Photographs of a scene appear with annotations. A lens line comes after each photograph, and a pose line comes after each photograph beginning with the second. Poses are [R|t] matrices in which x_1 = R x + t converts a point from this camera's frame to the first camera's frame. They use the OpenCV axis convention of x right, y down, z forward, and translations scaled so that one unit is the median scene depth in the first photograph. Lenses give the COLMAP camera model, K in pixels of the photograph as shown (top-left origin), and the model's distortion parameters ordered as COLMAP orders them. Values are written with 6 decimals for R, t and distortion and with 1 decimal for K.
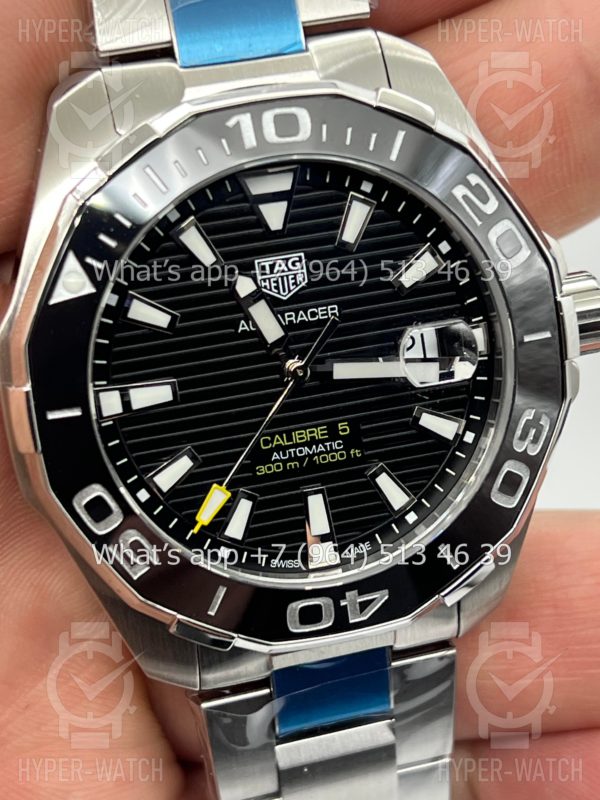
lens RADIAL K [[1811.8, 0, 300.5], [0, 1811.8, 402.0], [0, 0, 1]] dist [0.212839, 0.000000]
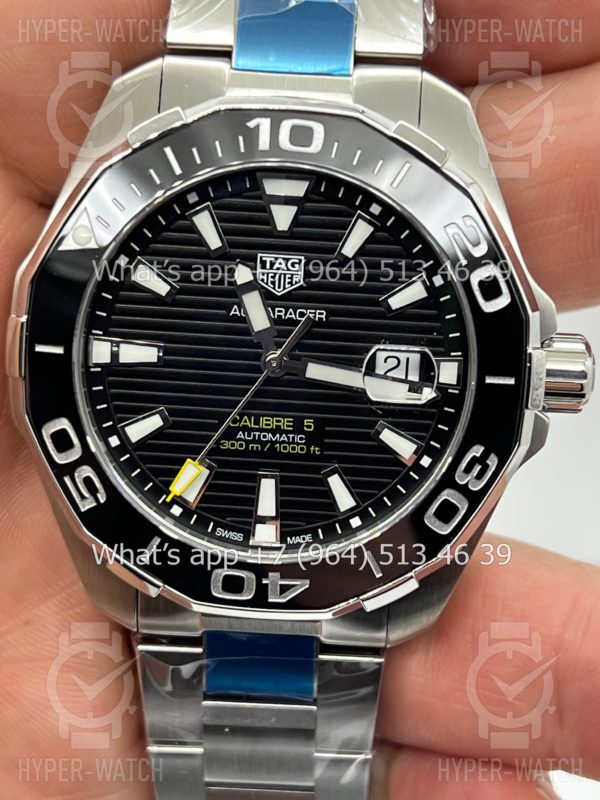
lens RADIAL K [[1811.8, 0, 297.9], [0, 1811.8, 395.0], [0, 0, 1]] dist [0.212839, 0.000000]
pose [[0.952481, 0.221192, -0.209411, 0.242483], [-0.228556, 0.973465, -0.011327, 0.011150], [0.201349, 0.058651, 0.977762, -0.053642]]
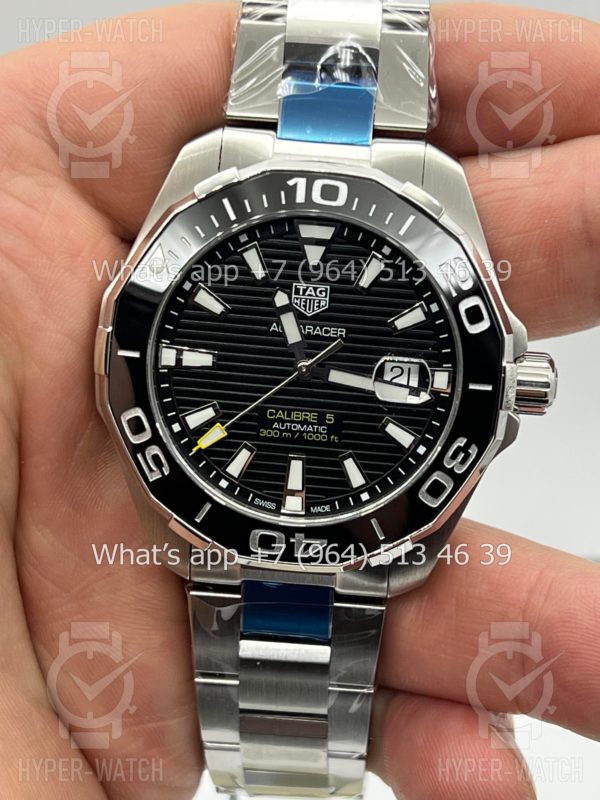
lens RADIAL K [[1811.8, 0, 302.7], [0, 1811.8, 400.2], [0, 0, 1]] dist [0.212839, 0.000000]
pose [[0.943509, 0.243687, -0.224517, 0.311810], [-0.254215, 0.966965, -0.018785, 0.032353], [0.212523, 0.074799, 0.974289, -0.338047]]
